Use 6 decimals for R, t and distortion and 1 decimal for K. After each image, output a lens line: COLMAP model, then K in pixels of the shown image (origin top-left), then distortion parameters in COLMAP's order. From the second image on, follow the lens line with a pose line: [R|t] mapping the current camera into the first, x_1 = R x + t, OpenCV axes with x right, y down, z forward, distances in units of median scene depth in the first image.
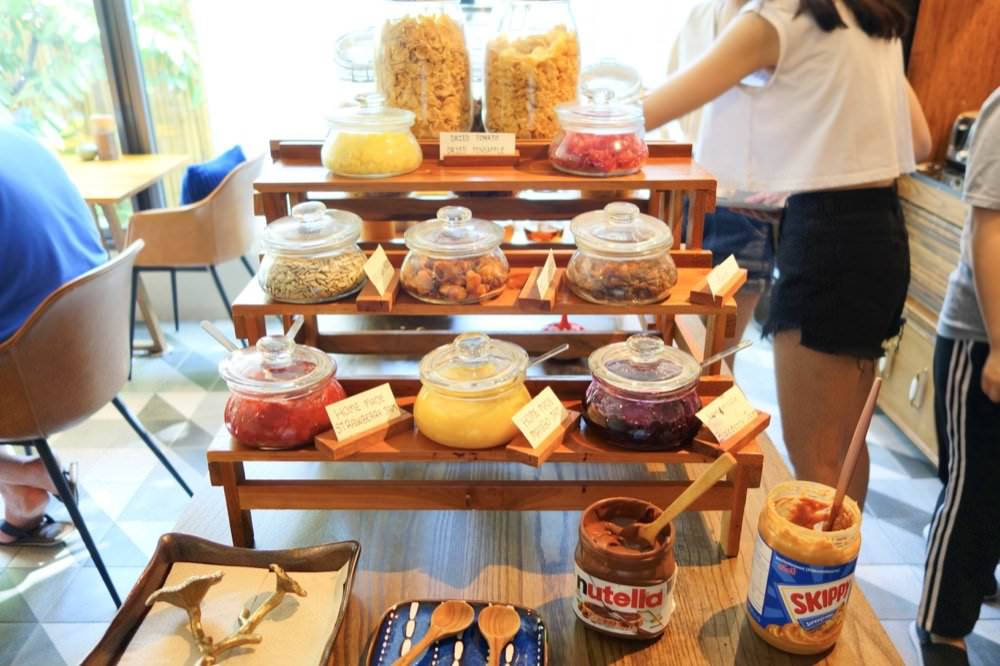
lens RADIAL K [[784.2, 0, 500.1], [0, 784.2, 334.4], [0, 0, 1]] dist [0.004146, -0.001848]
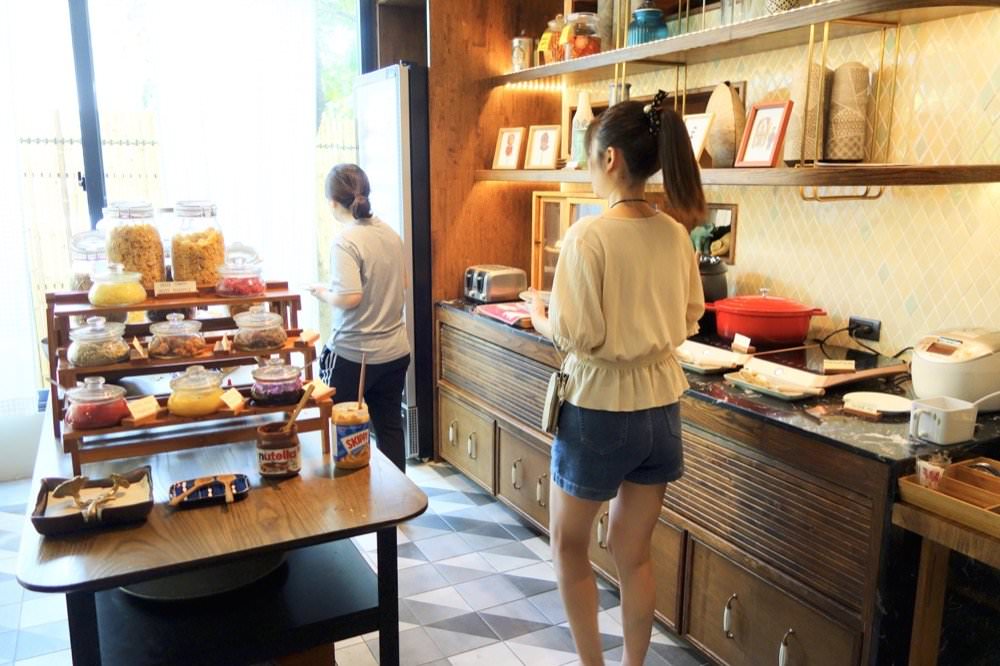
lens RADIAL K [[784.2, 0, 501.4], [0, 784.2, 333.9], [0, 0, 1]] dist [0.004146, -0.001848]
pose [[0.886415, -0.086105, 0.454813, -0.213628], [0.180584, 0.969019, -0.168497, 0.353064], [-0.426214, 0.231490, 0.874502, -1.048011]]
